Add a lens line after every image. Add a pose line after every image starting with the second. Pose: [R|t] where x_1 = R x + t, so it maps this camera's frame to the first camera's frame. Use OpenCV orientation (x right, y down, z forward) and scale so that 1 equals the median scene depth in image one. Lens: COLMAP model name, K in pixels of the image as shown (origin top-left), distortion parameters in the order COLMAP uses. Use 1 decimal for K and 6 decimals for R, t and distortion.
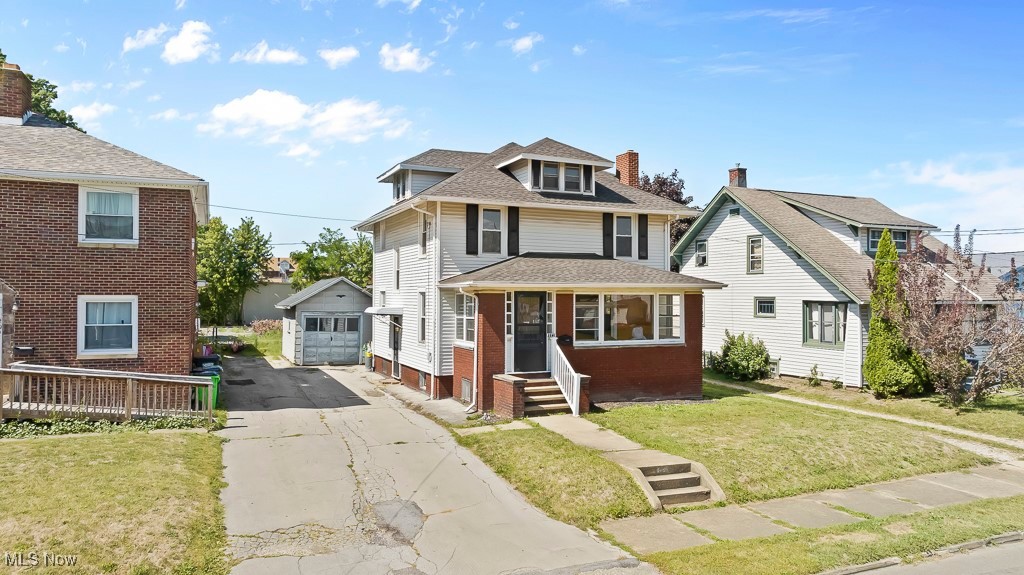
lens RADIAL K [[714.4, 0, 512.0], [0, 714.4, 287.5], [0, 0, 1]] dist [-0.009246, 0.001570]
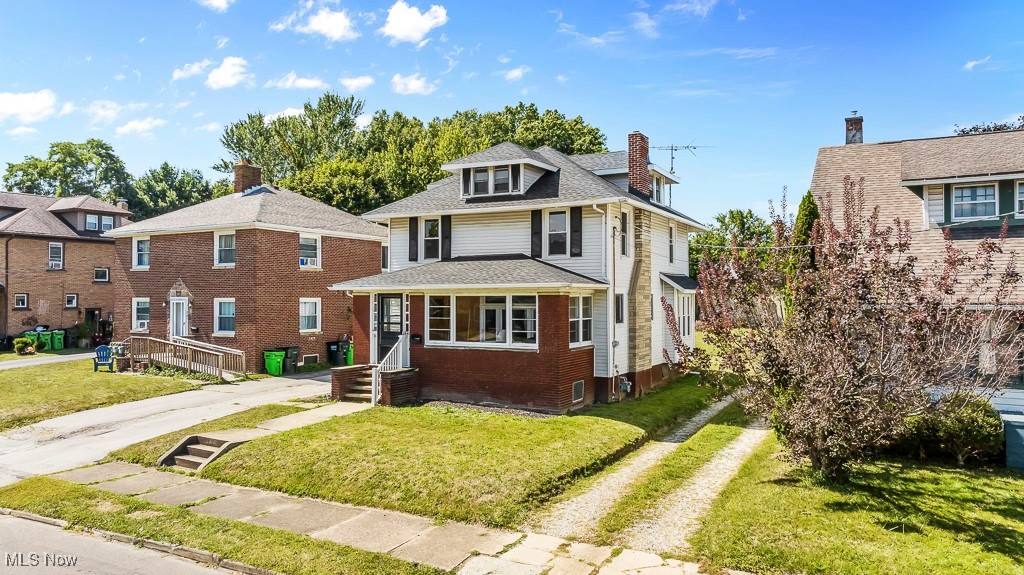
lens RADIAL K [[714.4, 0, 512.0], [0, 714.4, 287.5], [0, 0, 1]] dist [-0.009246, 0.001570]
pose [[0.632126, -0.013679, -0.774745, 0.885239], [0.012066, 0.999897, -0.007809, 0.006122], [0.774772, -0.004411, 0.632225, 0.385551]]
